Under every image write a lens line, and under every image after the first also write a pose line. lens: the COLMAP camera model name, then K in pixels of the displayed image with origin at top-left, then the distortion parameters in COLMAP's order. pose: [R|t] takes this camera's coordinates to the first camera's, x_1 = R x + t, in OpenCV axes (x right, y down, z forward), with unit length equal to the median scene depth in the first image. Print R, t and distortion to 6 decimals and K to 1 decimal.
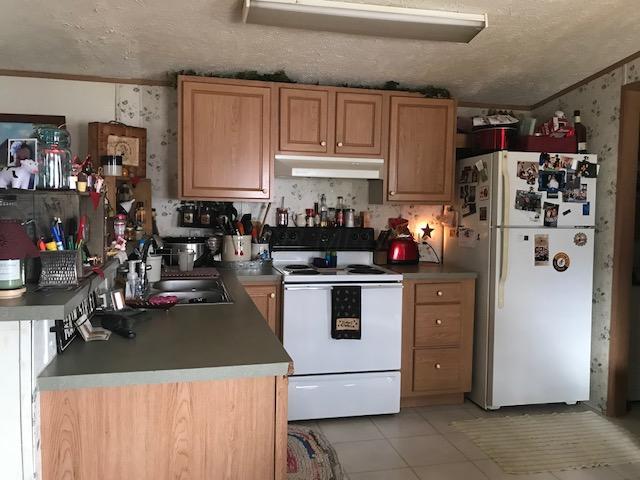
lens RADIAL K [[521.3, 0, 316.5], [0, 521.3, 240.2], [0, 0, 1]] dist [0.038663, -0.040282]
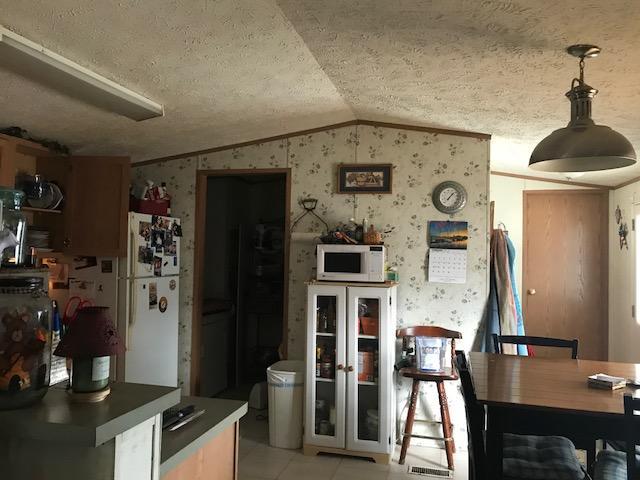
lens RADIAL K [[521.3, 0, 313.3], [0, 521.3, 238.3], [0, 0, 1]] dist [0.038663, -0.040282]
pose [[0.466636, 0.021816, 0.884180, -0.456934], [0.044295, 0.997865, -0.047998, -0.038727], [-0.883340, 0.061563, 0.464673, 0.115753]]
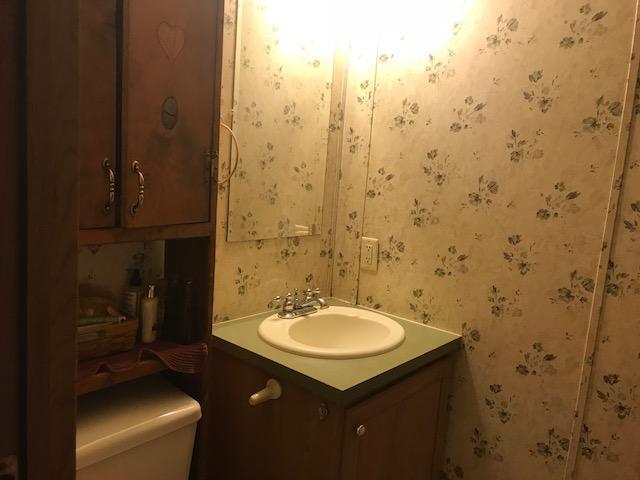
lens RADIAL K [[521.3, 0, 319.7], [0, 521.3, 239.8], [0, 0, 1]] dist [0.038663, -0.040282]
pose [[0.798915, -0.047540, 0.599563, 0.292726], [-0.018081, 0.994522, 0.102949, -0.239860], [-0.601173, -0.093088, 0.793679, 0.102462]]
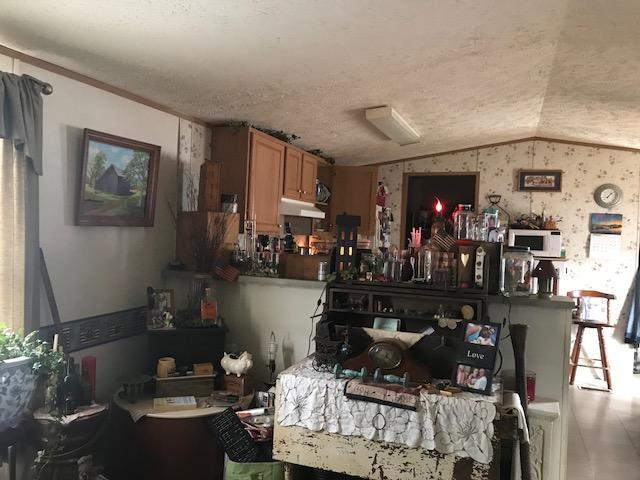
lens RADIAL K [[521.3, 0, 318.7], [0, 521.3, 237.5], [0, 0, 1]] dist [0.038663, -0.040282]
pose [[0.555120, -0.006070, 0.831748, -1.079876], [0.025333, 0.999633, -0.009612, -0.053877], [-0.831385, 0.026406, 0.555070, 0.232286]]
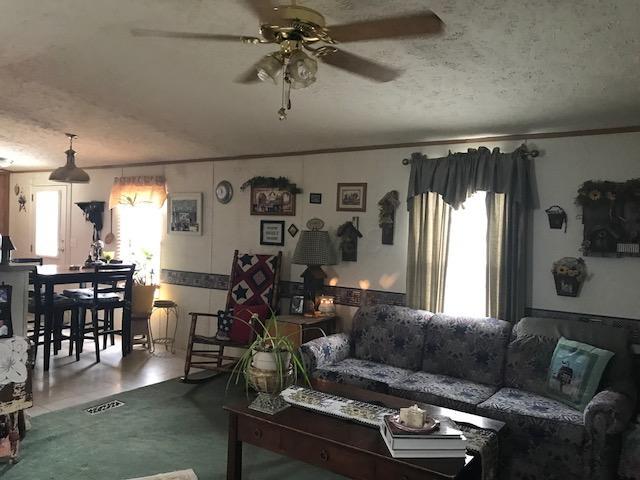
lens RADIAL K [[521.3, 0, 320.2], [0, 521.3, 236.2], [0, 0, 1]] dist [0.038663, -0.040282]
pose [[-0.670611, -0.047682, 0.740275, -1.429057], [0.010054, 0.997256, 0.073343, -0.090132], [-0.741741, 0.056628, -0.668292, 0.626553]]
